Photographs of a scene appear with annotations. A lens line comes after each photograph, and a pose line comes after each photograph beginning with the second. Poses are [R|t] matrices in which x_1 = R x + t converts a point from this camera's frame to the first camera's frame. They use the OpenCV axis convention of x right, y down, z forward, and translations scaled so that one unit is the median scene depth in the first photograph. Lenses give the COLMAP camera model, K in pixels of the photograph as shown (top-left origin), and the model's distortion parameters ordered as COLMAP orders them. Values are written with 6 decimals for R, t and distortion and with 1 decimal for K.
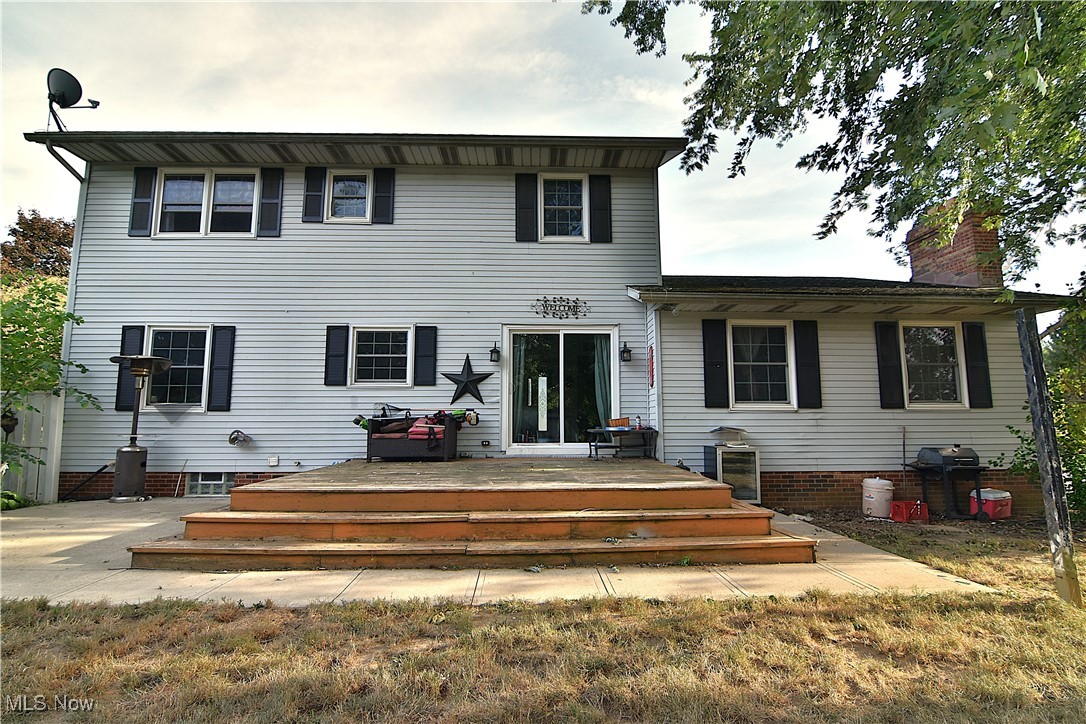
lens RADIAL K [[538.8, 0, 551.4], [0, 538.8, 358.2], [0, 0, 1]] dist [-0.000471, -0.014909]
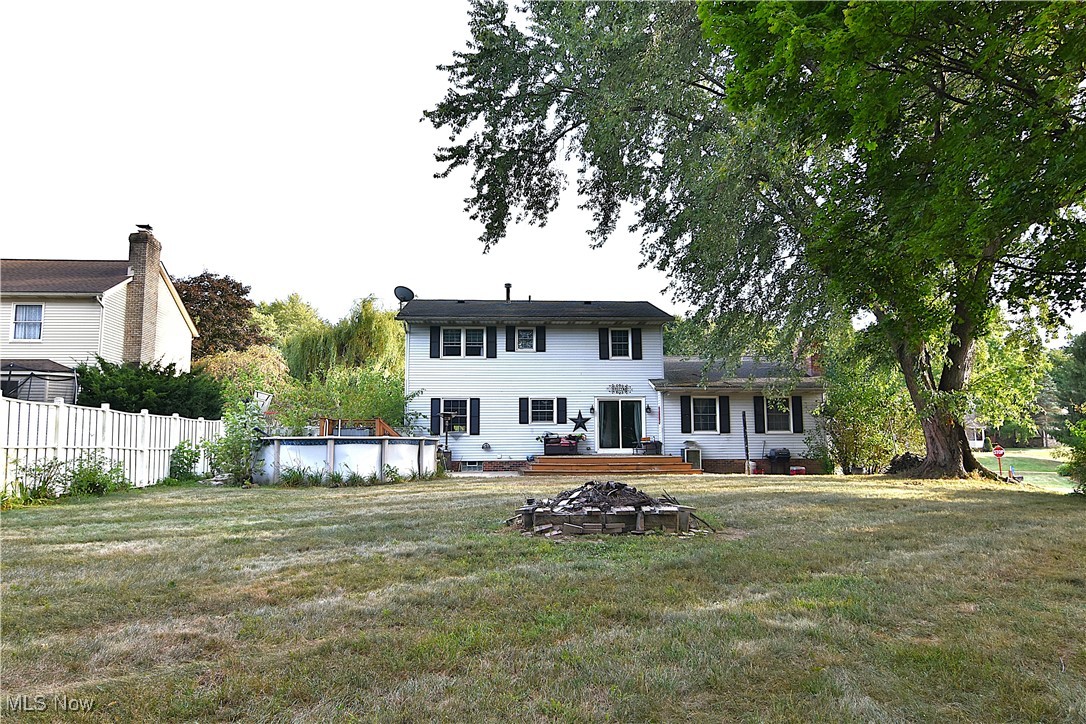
lens RADIAL K [[768.0, 0, 543.0], [0, 768.0, 362.0], [0, 0, 1]] dist [0.001092, 0.000554]
pose [[0.999333, 0.001439, 0.036485, -0.438058], [-0.001474, 0.999998, 0.000934, -0.217087], [-0.036484, -0.000987, 0.999334, -2.297516]]
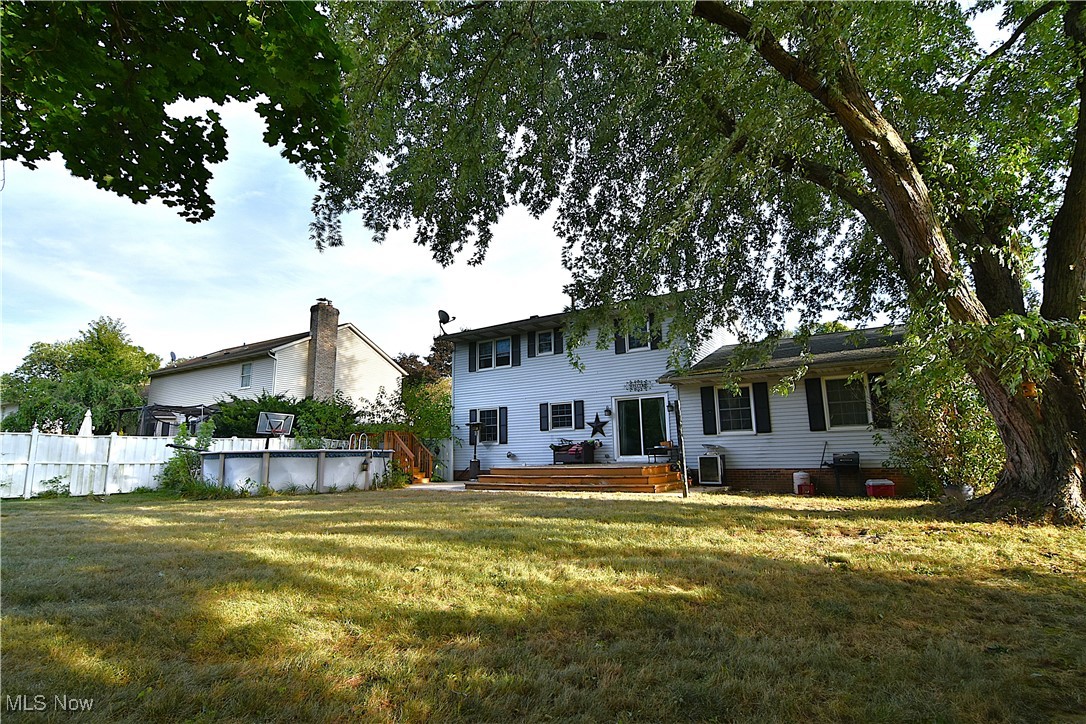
lens RADIAL K [[538.8, 0, 551.4], [0, 538.8, 358.2], [0, 0, 1]] dist [-0.000471, -0.014909]
pose [[0.830041, -0.115185, -0.545678, 0.859678], [0.082471, 0.993033, -0.084168, -0.056042], [0.551571, 0.024861, 0.833757, -0.830273]]
